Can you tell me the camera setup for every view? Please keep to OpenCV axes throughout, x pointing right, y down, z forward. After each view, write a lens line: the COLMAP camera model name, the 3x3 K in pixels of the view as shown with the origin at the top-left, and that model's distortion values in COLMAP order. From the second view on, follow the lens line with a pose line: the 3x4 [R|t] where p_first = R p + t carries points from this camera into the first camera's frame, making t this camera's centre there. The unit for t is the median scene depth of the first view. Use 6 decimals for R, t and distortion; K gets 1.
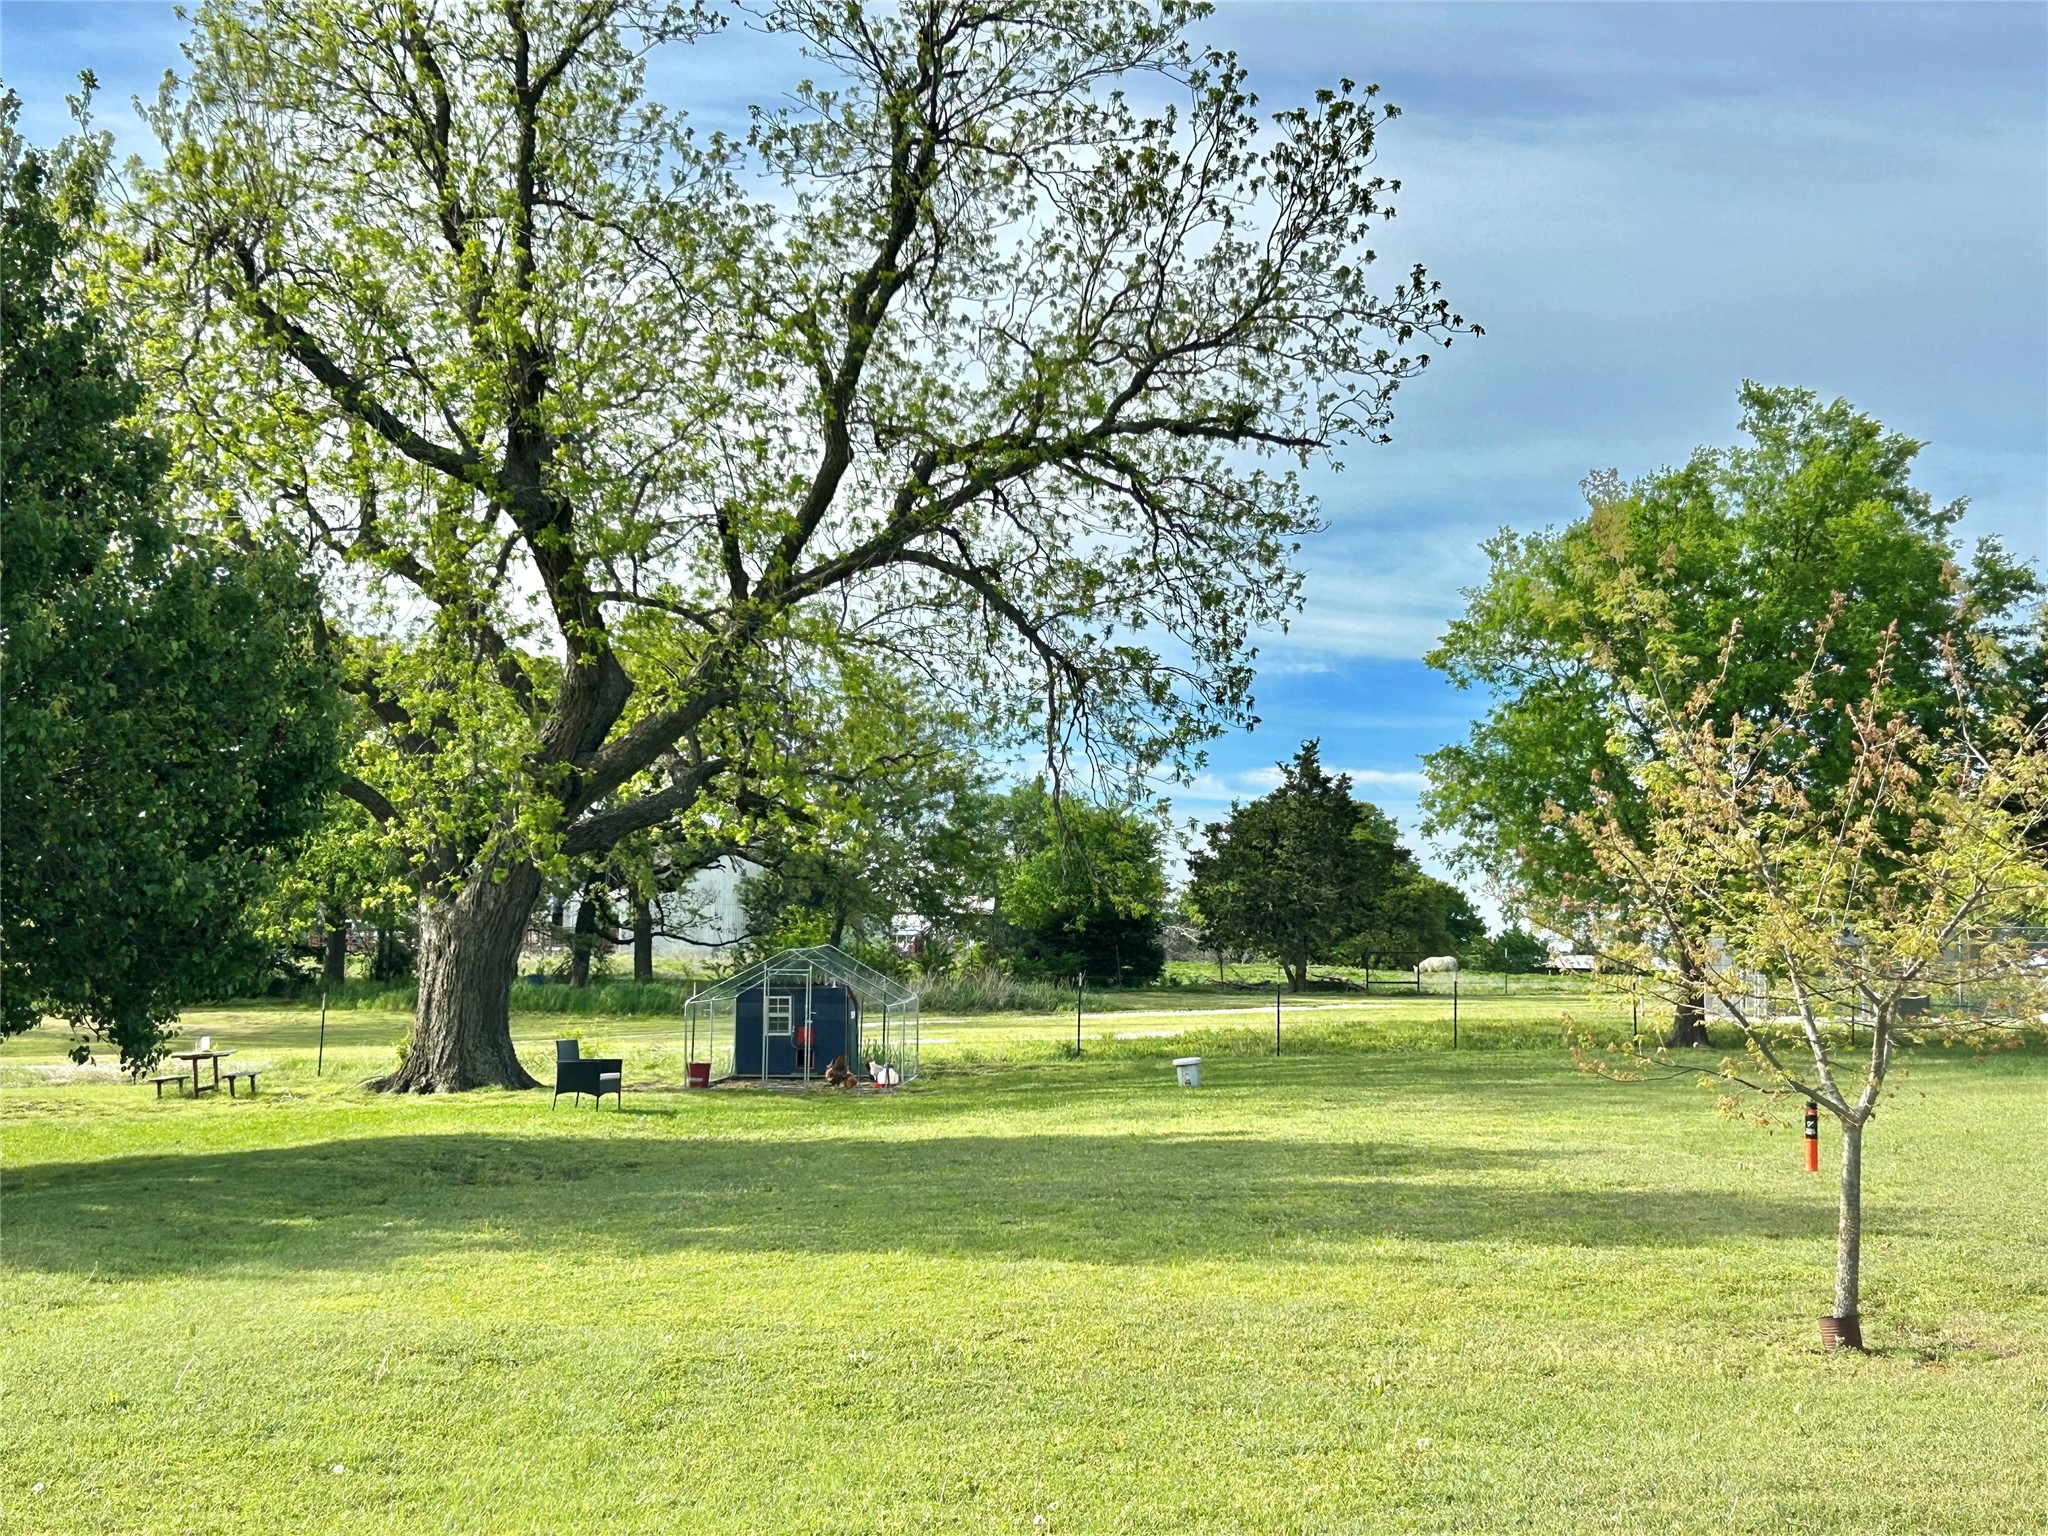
lens RADIAL K [[2918.5, 0, 1020.7], [0, 2918.5, 777.6], [0, 0, 1]] dist [0.125280, -0.023469]
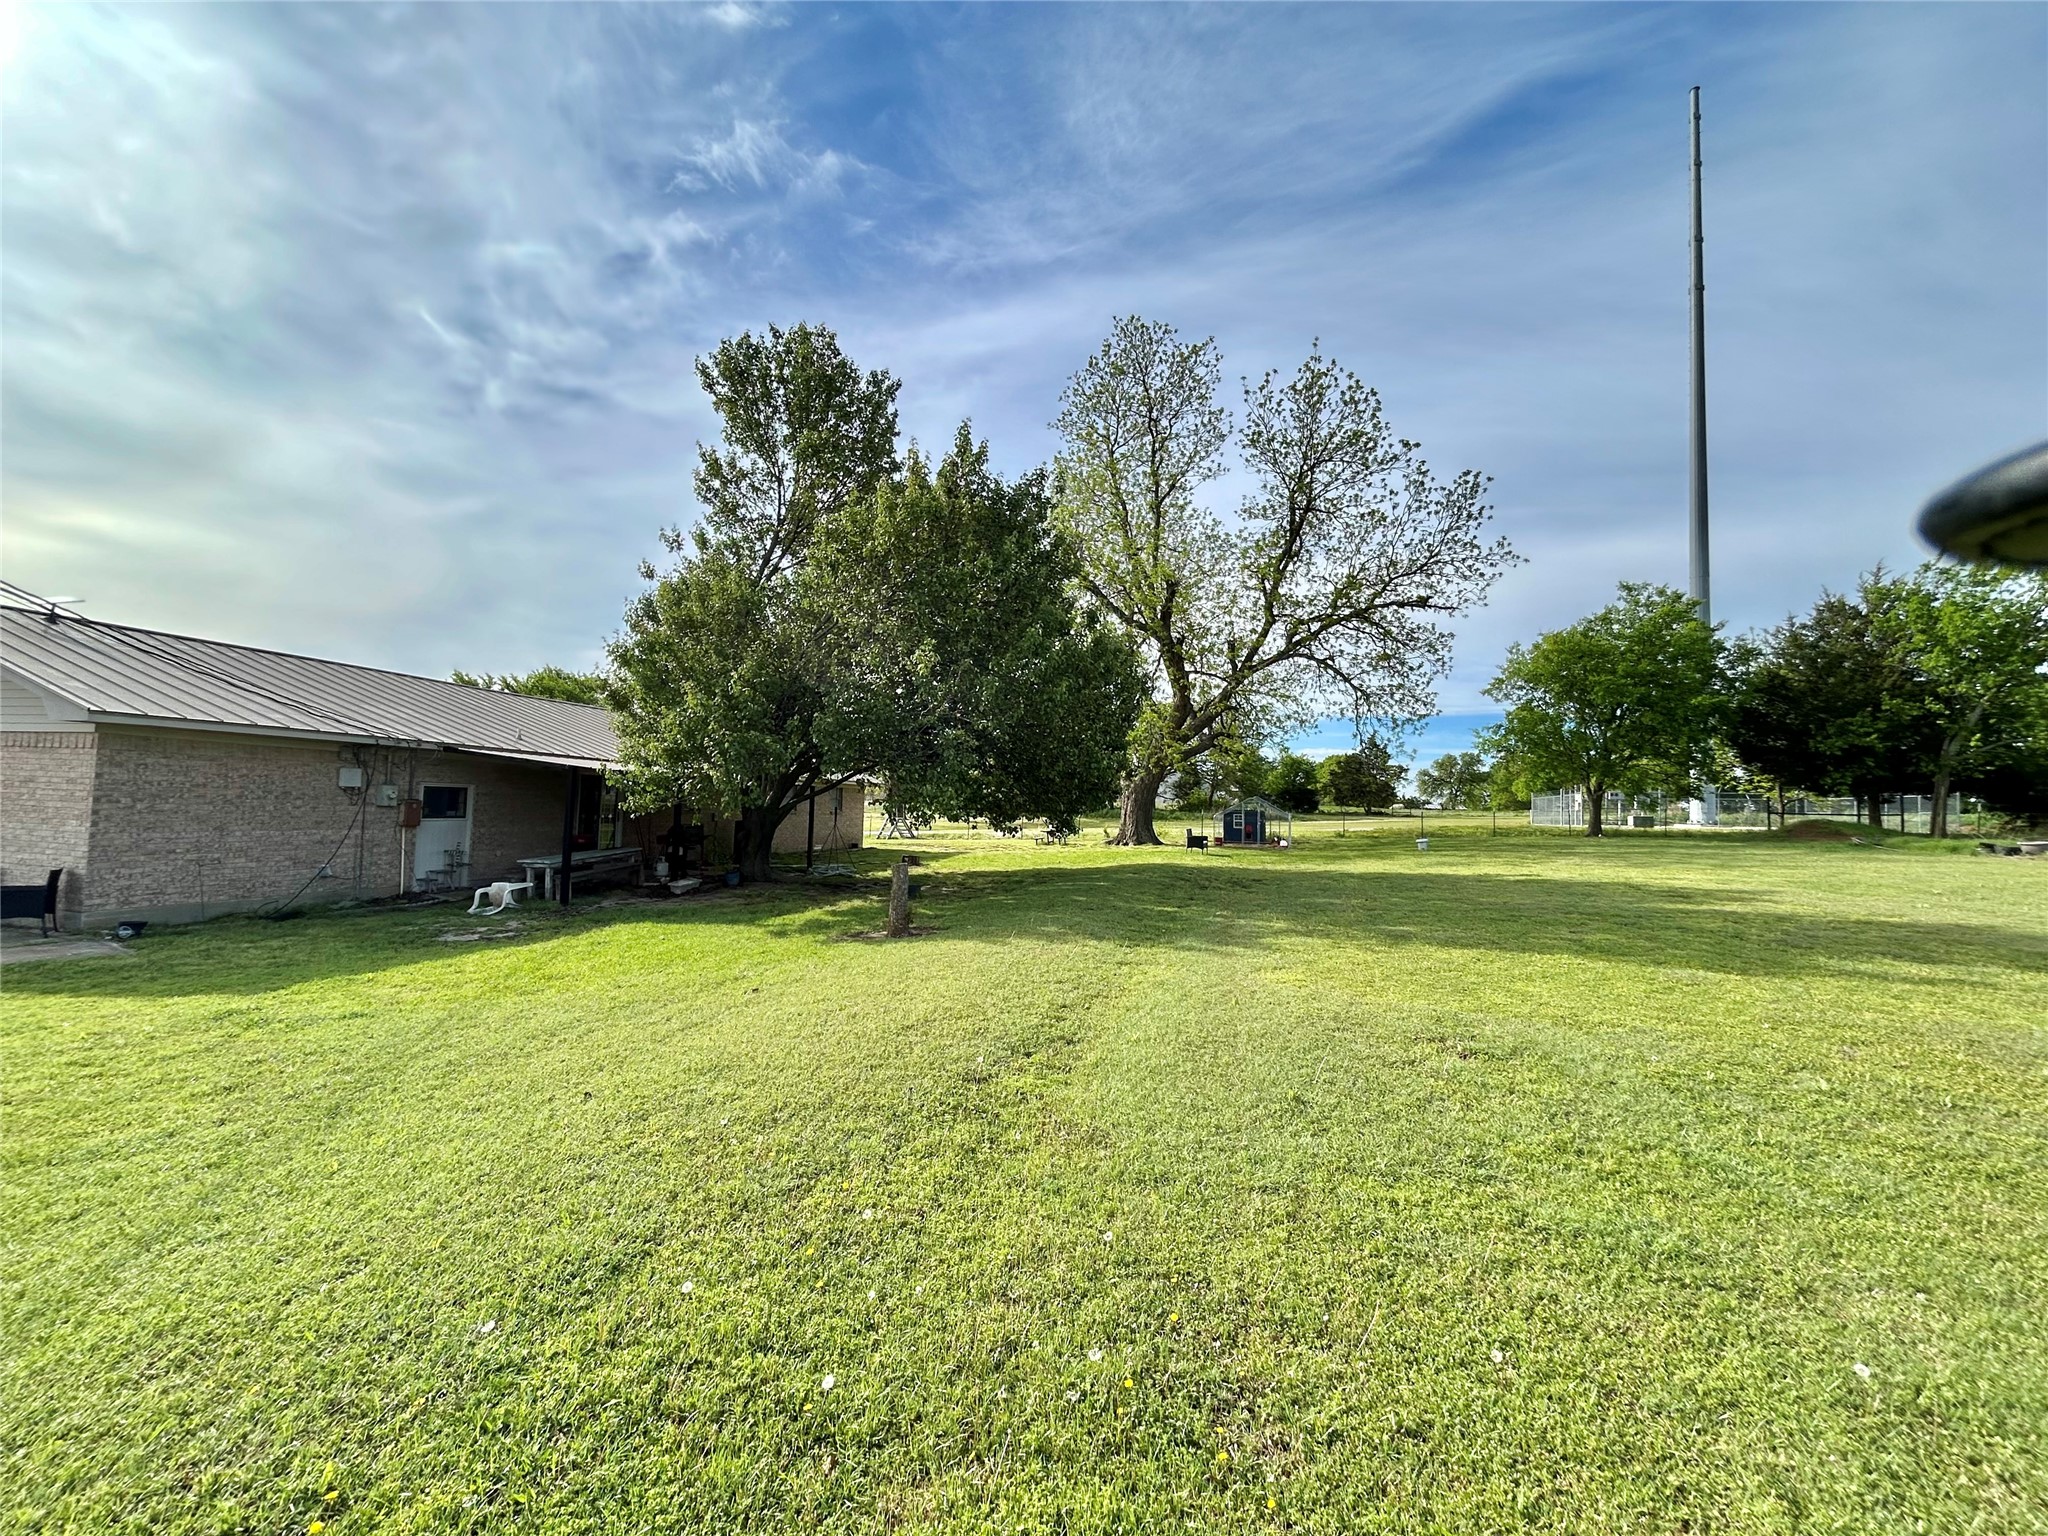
lens RADIAL K [[828.9, 0, 1021.8], [0, 828.9, 764.6], [0, 0, 1]] dist [-0.001498, -0.000483]
pose [[0.966671, -0.007200, -0.255919, -0.089209], [0.010706, 0.999867, 0.012309, 0.014684], [0.255796, -0.014639, 0.966620, 0.168649]]
